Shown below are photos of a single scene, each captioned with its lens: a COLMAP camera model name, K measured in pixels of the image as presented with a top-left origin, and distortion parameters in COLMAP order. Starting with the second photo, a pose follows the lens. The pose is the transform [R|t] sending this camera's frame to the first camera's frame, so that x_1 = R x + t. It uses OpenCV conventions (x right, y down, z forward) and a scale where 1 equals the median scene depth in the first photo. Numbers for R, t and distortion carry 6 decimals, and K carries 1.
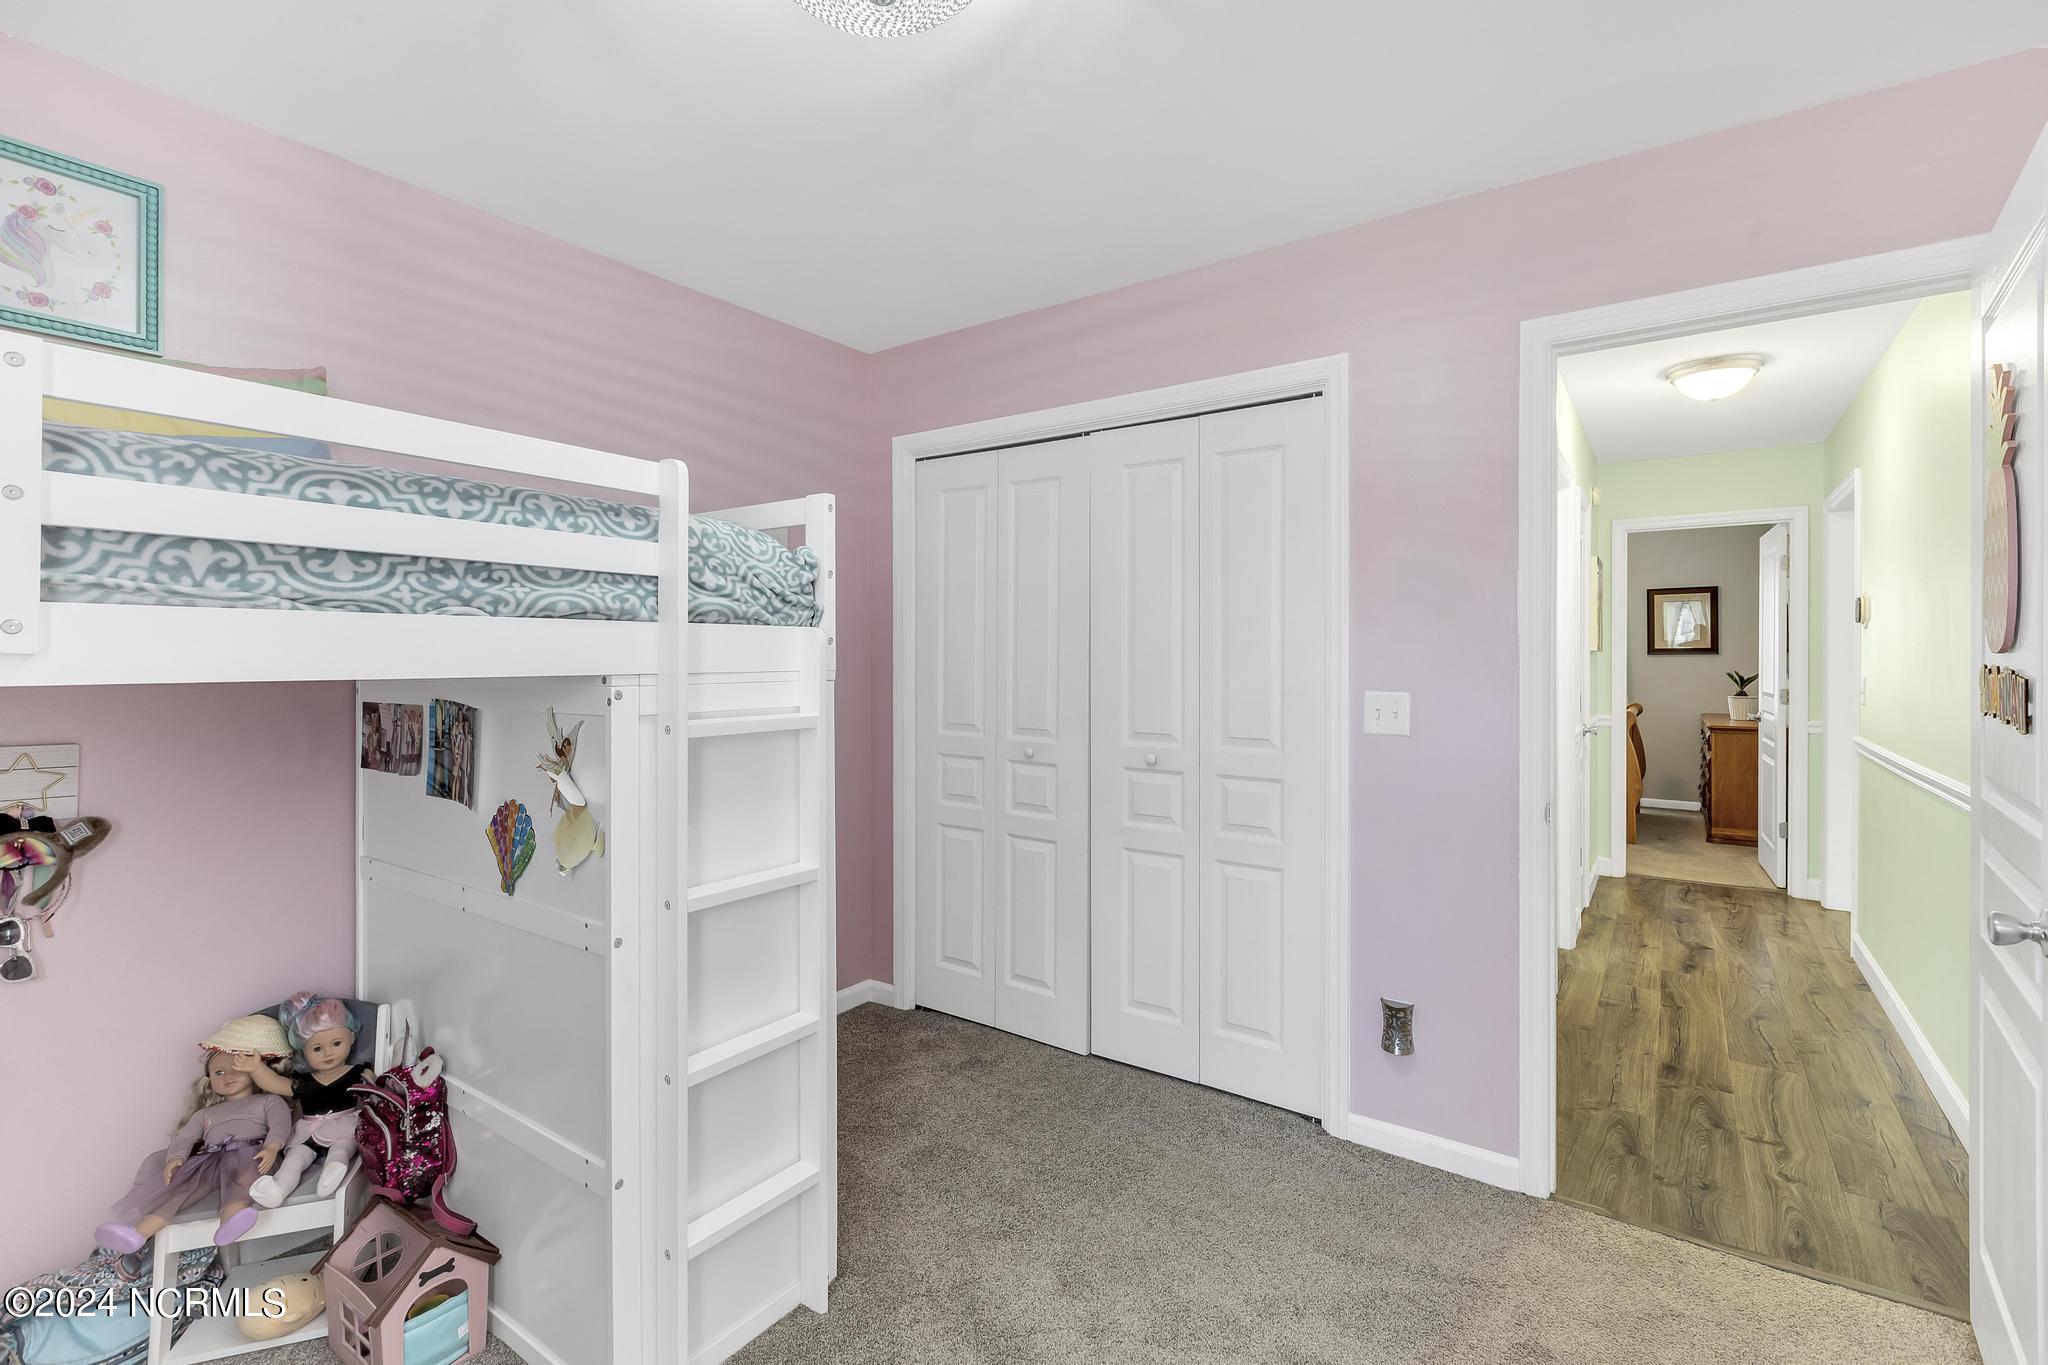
lens RADIAL K [[951.0, 0, 997.5], [0, 951.0, 680.3], [0, 0, 1]] dist [-0.000805, -0.000479]
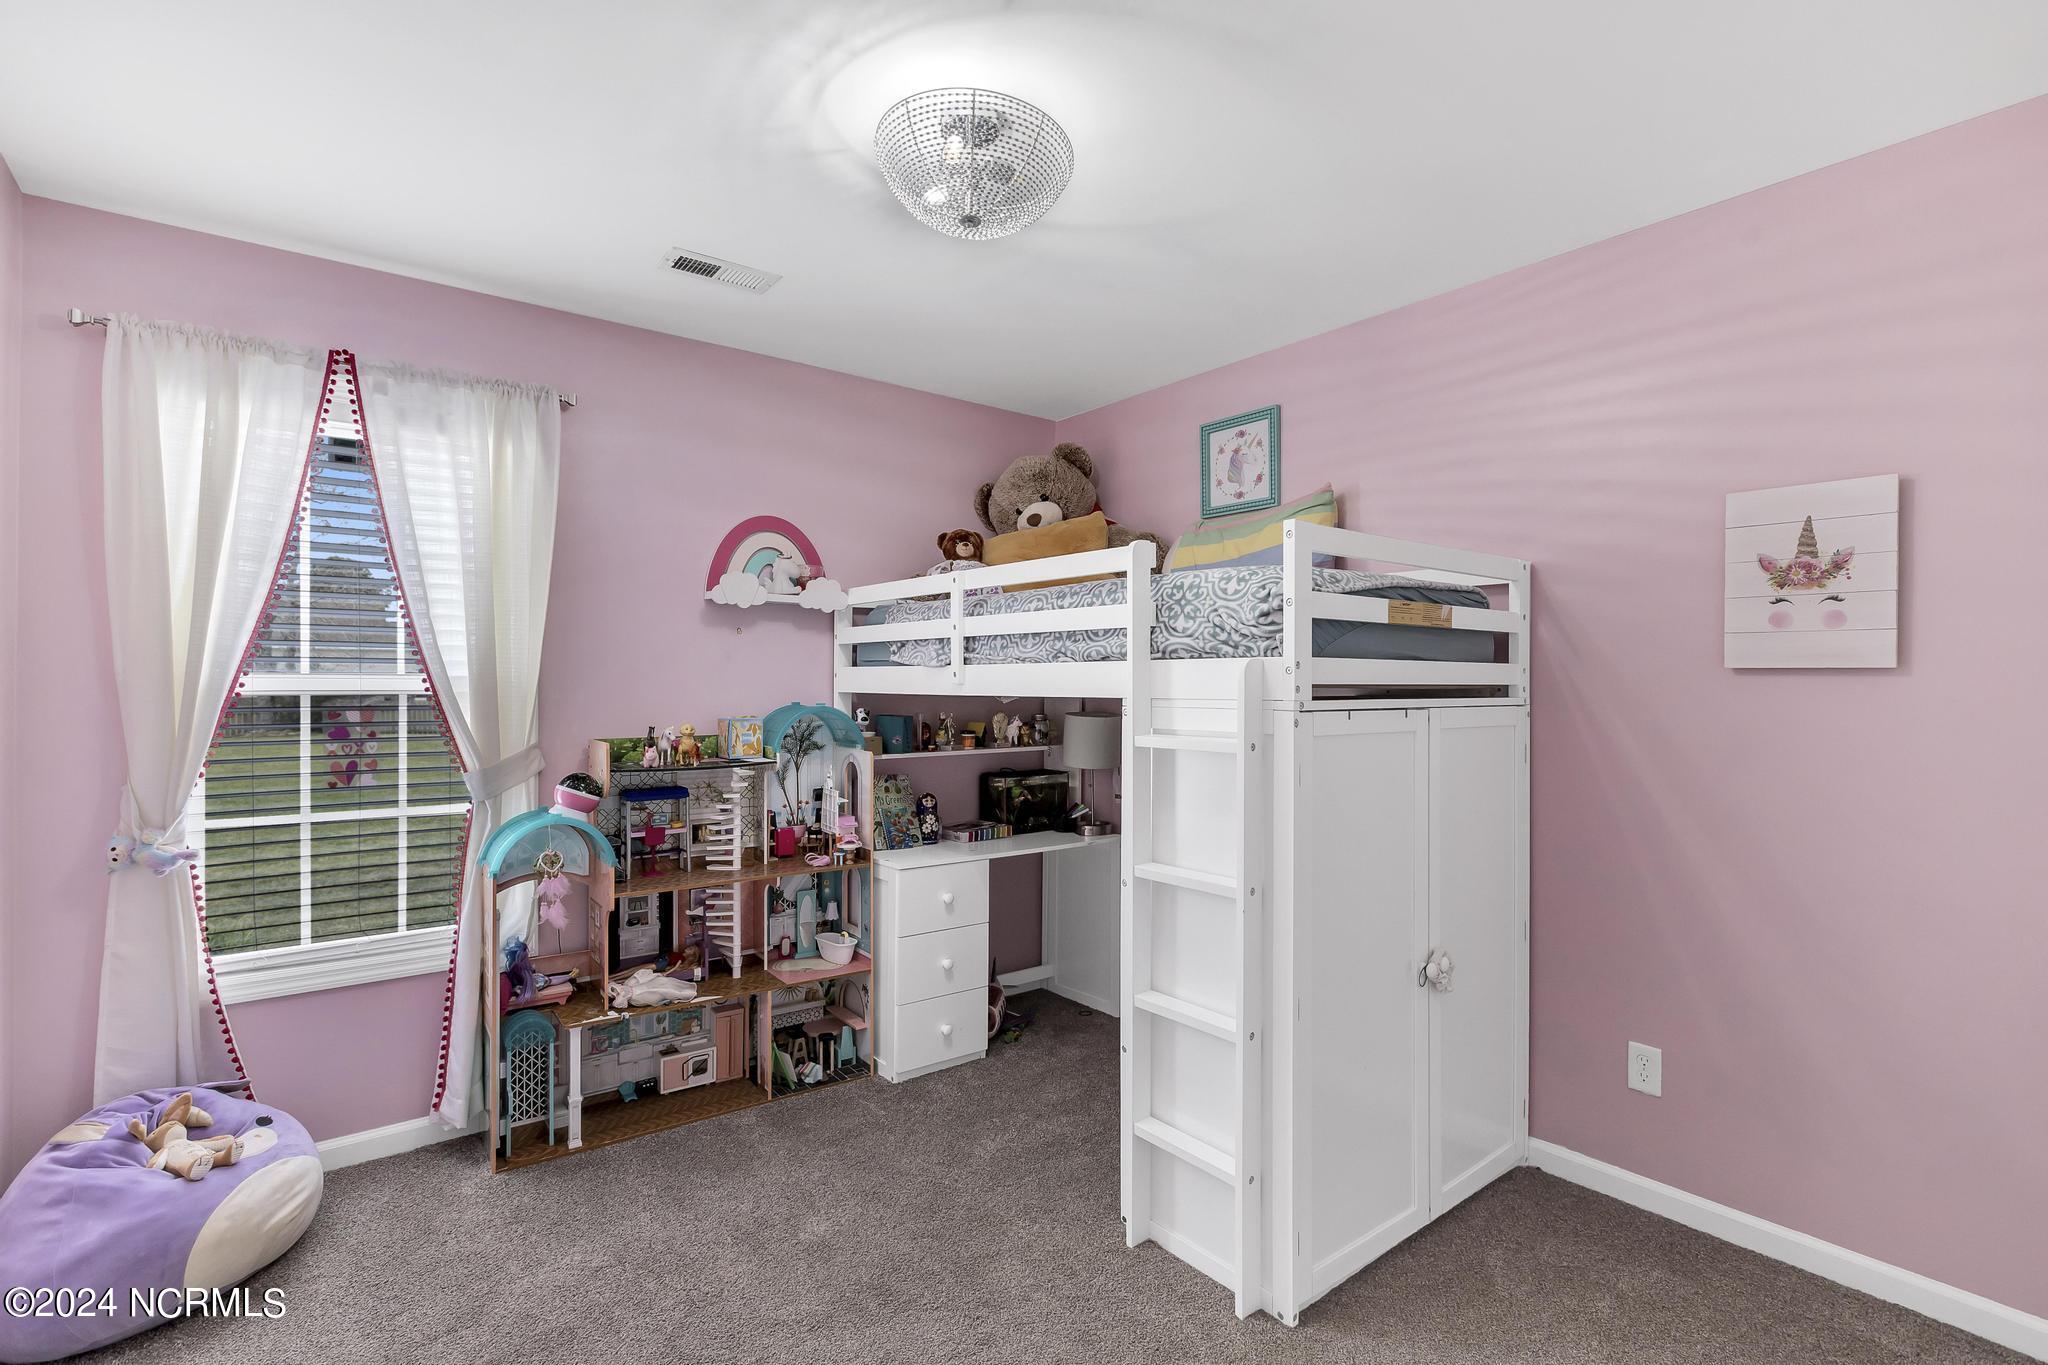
lens RADIAL K [[951.0, 0, 997.5], [0, 951.0, 680.3], [0, 0, 1]] dist [-0.000805, -0.000479]
pose [[-0.271892, -0.003634, -0.962321, 1.130941], [-0.025967, 0.999656, 0.003561, -0.034768], [0.961977, 0.025957, -0.271893, 1.288709]]
